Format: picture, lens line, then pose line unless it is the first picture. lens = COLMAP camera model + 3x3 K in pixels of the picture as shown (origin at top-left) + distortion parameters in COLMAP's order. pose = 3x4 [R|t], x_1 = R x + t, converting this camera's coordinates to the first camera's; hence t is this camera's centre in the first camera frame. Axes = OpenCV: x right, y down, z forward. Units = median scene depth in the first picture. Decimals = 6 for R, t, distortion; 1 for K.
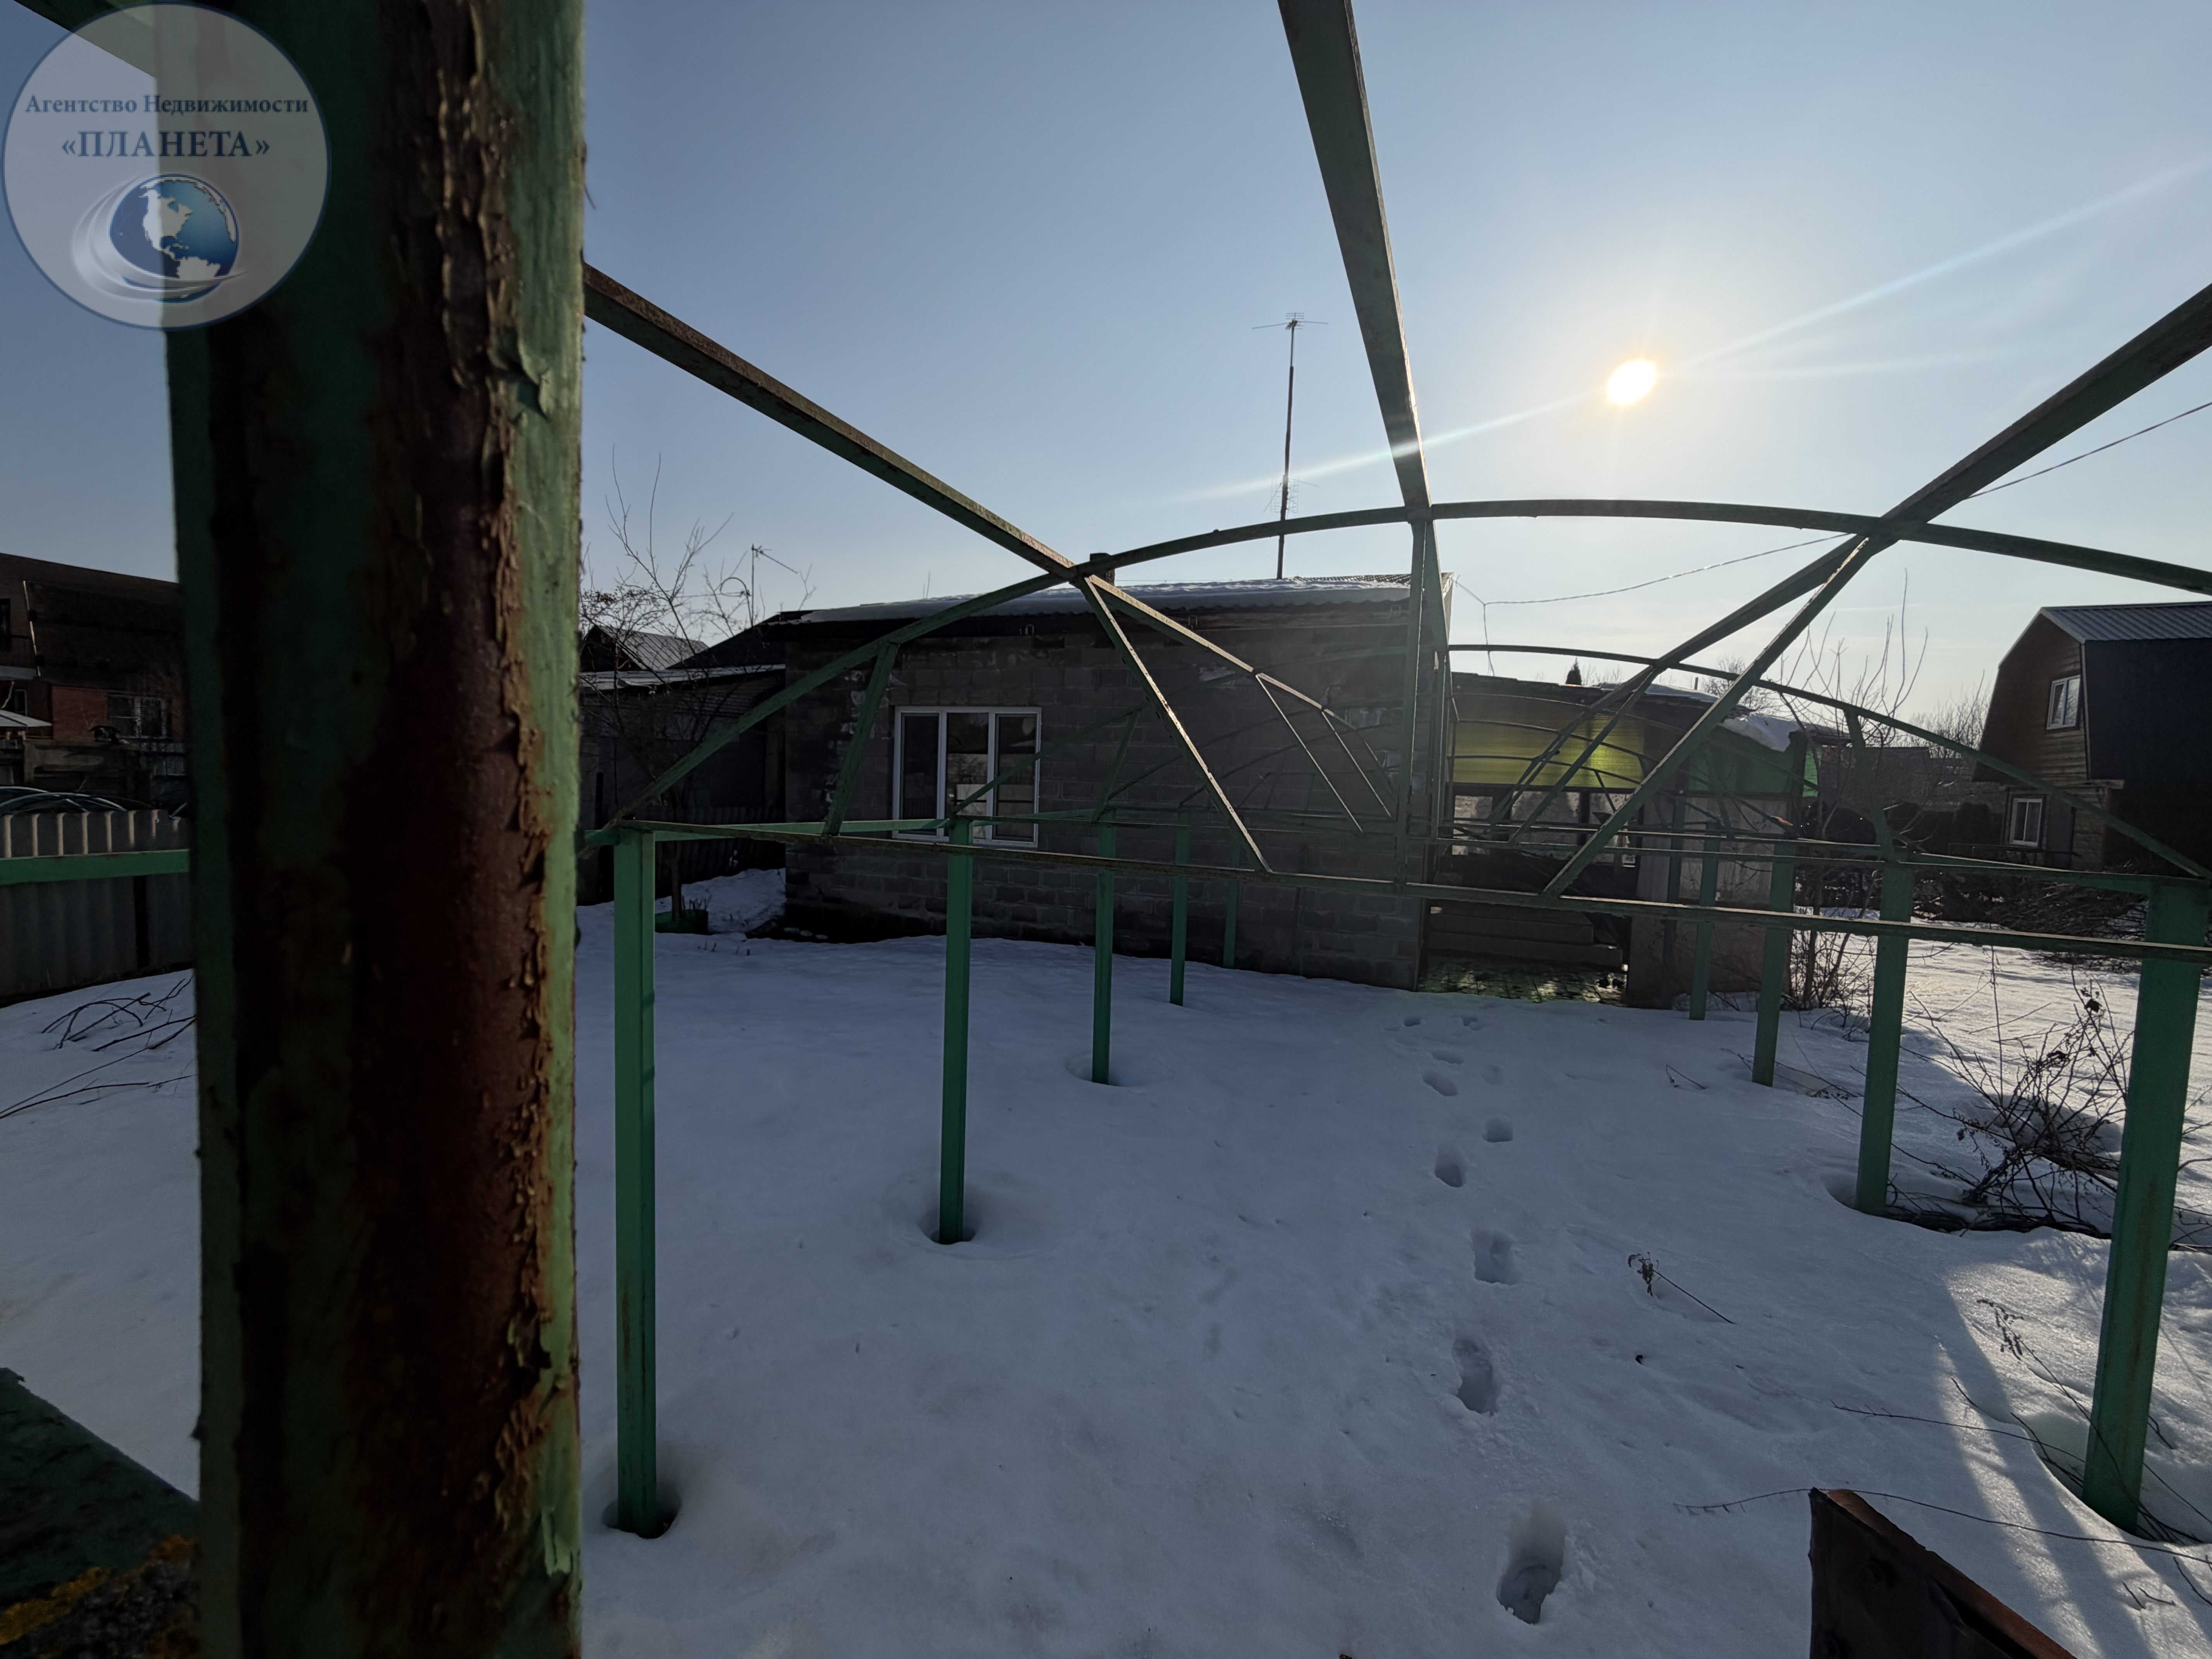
lens RADIAL K [[863.7, 0, 1106.0], [0, 863.7, 829.5], [0, 0, 1]] dist [0.000795, 0.000732]
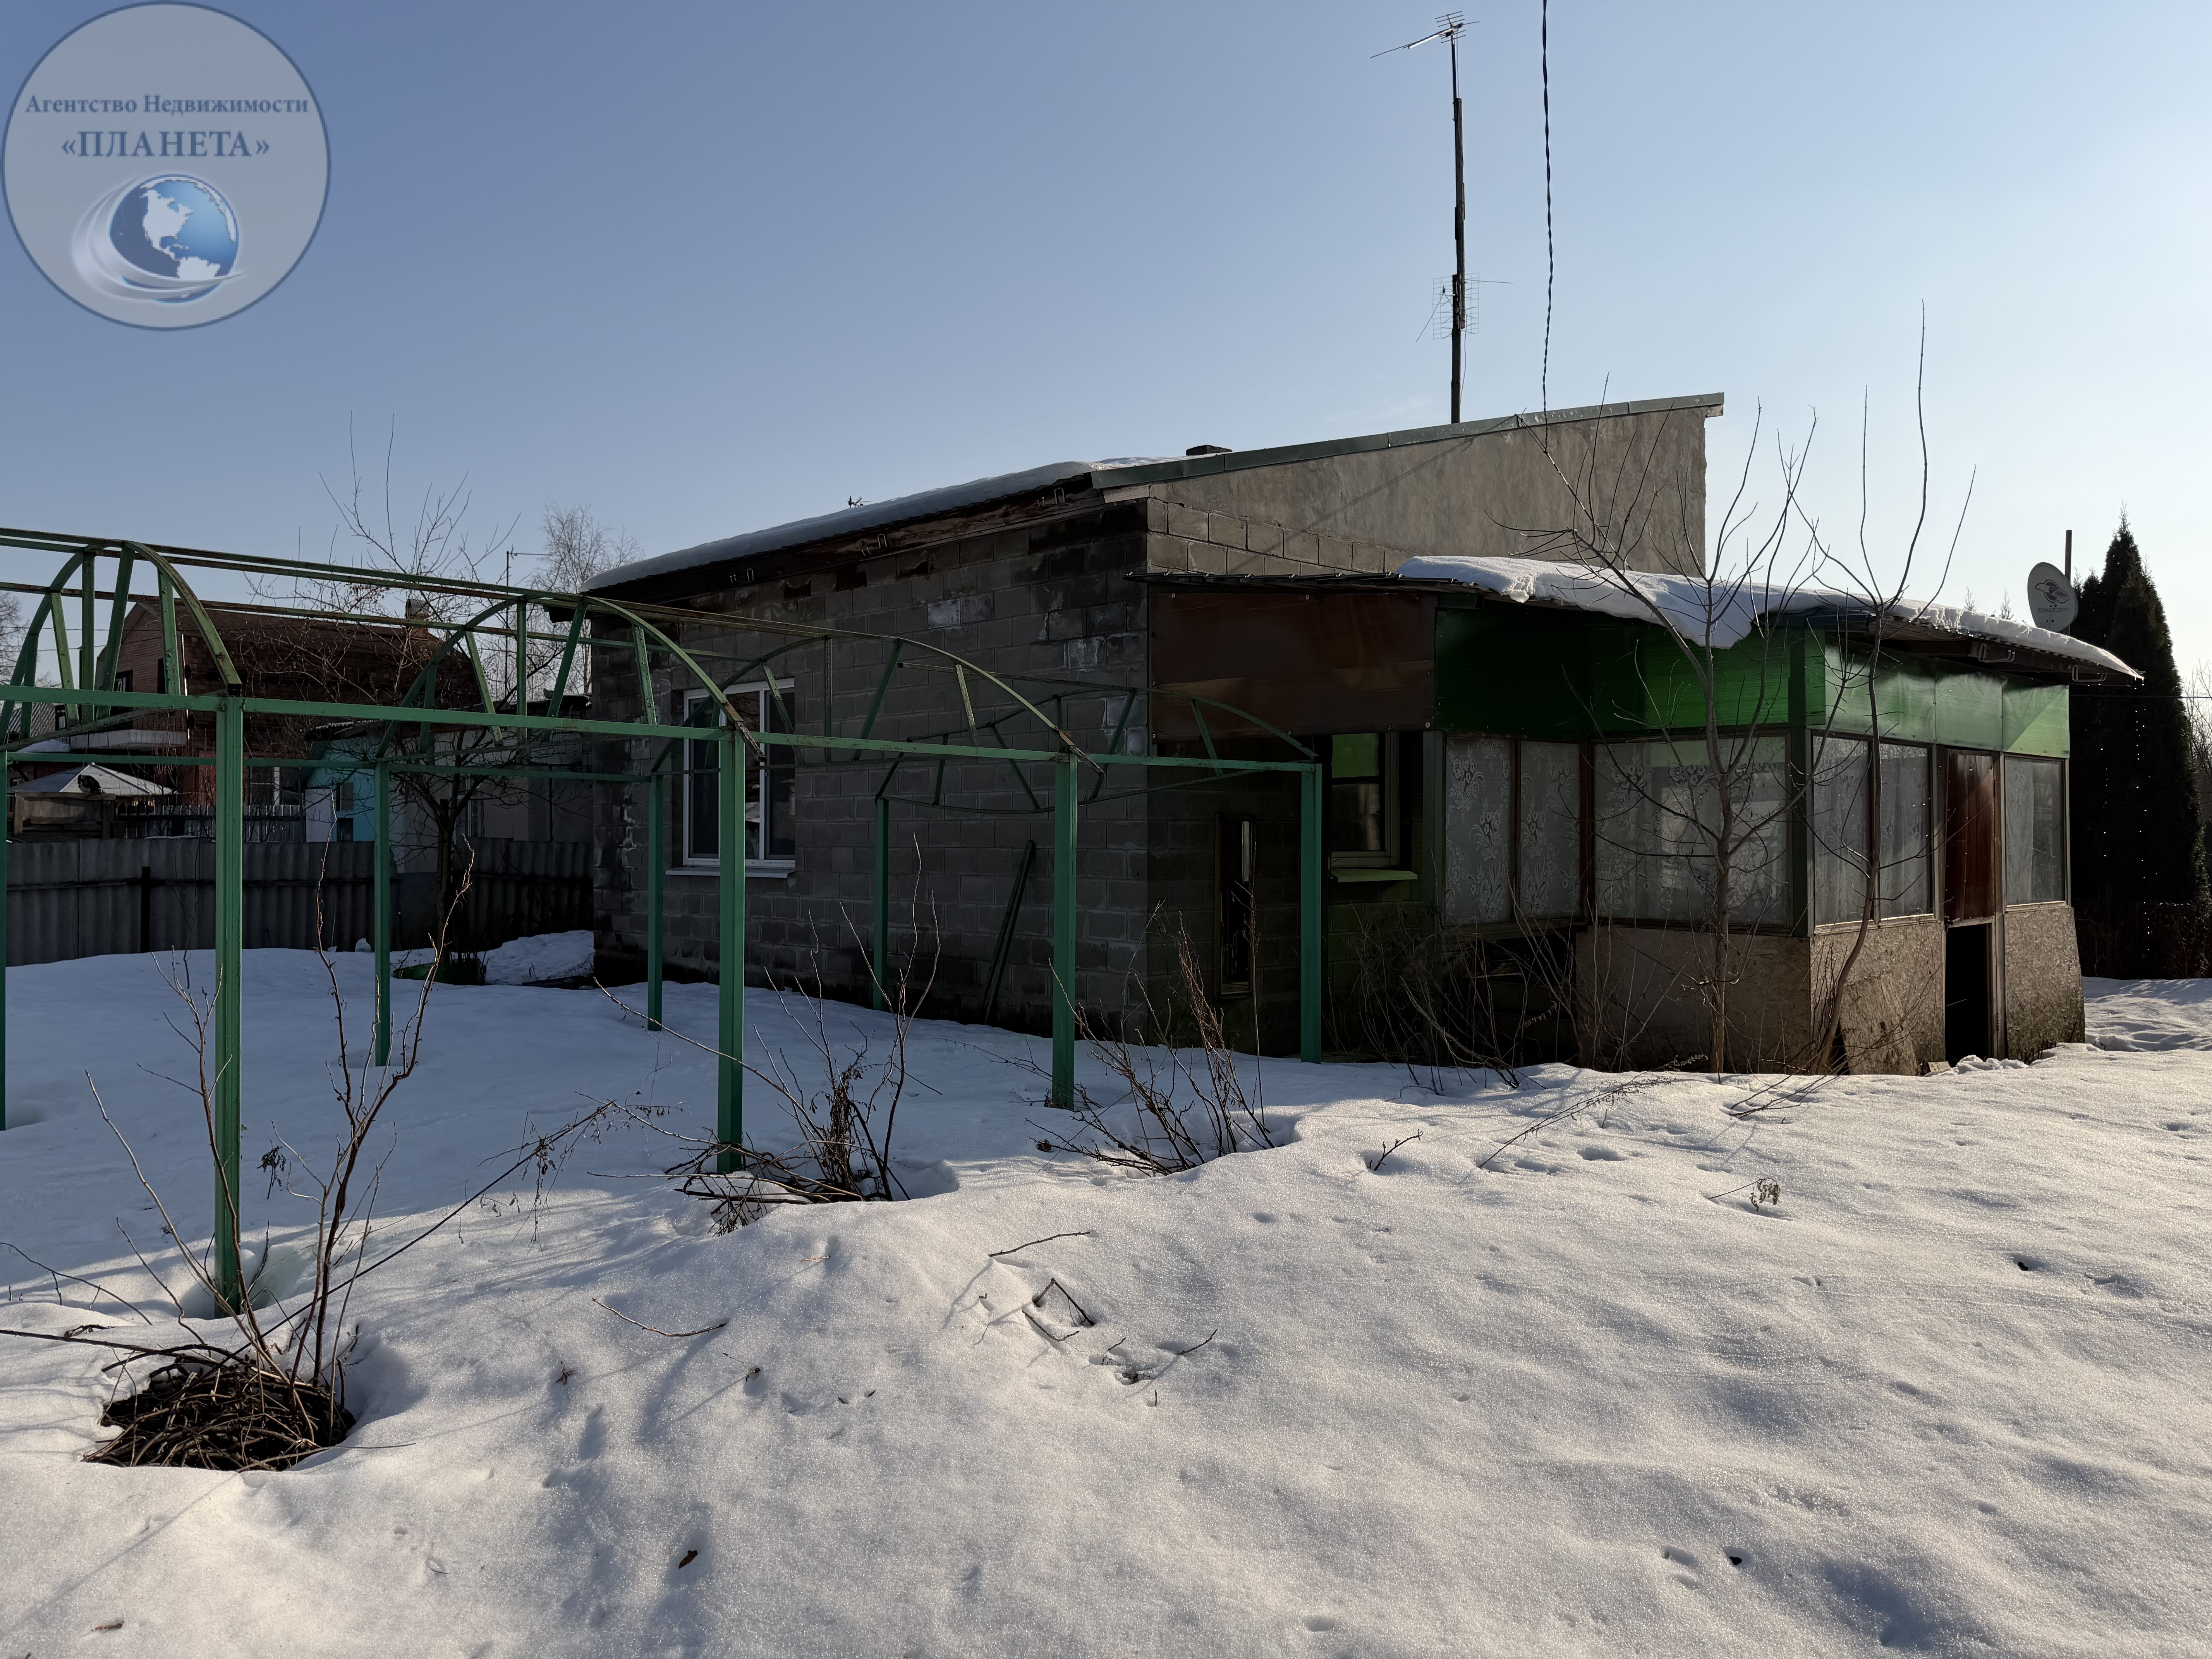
lens RADIAL K [[1544.5, 0, 1106.0], [0, 1544.5, 829.5], [0, 0, 1]] dist [0.006782, -0.000291]
pose [[0.911234, -0.033921, -0.410490, 0.816471], [0.004801, 0.997410, -0.071764, 0.098883], [0.411861, 0.063423, 0.909037, -0.100776]]
